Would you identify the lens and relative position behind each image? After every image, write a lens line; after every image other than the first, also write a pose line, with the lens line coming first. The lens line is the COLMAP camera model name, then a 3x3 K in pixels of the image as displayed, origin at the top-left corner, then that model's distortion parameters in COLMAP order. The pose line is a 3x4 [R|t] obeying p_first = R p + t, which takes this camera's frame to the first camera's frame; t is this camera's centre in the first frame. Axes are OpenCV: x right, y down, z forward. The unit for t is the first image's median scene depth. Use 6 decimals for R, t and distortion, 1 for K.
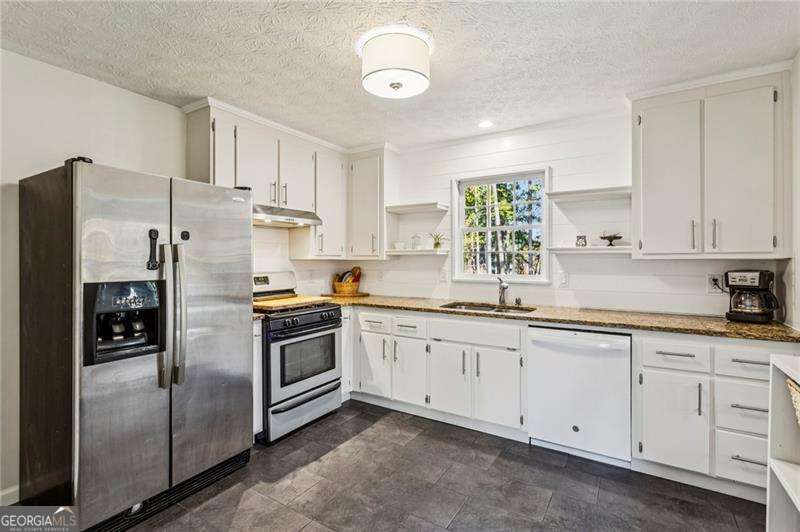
lens RADIAL K [[379.9, 0, 398.0], [0, 379.9, 260.8], [0, 0, 1]] dist [0.002534, 0.001056]
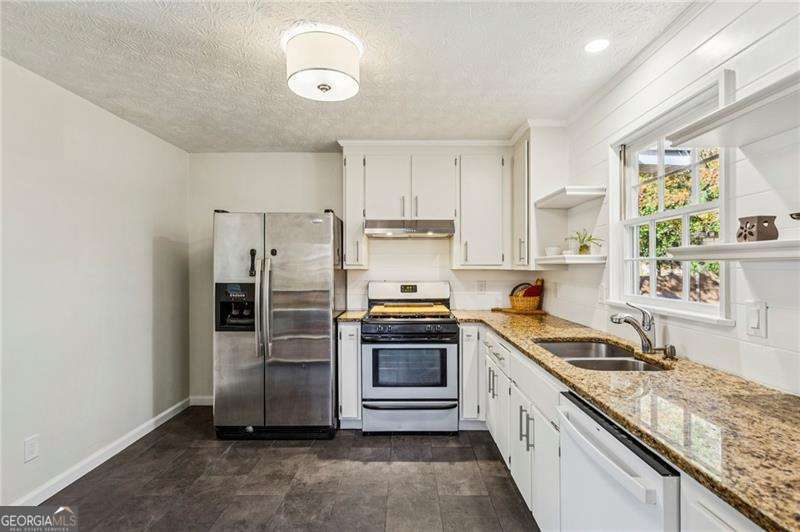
lens RADIAL K [[384.4, 0, 404.6], [0, 384.4, 270.5], [0, 0, 1]] dist [-0.011486, 0.000138]
pose [[0.535748, 0.007665, -0.844343, 0.627659], [-0.005871, 0.999968, 0.005352, -0.006591], [0.844357, 0.002090, 0.535776, 0.453856]]
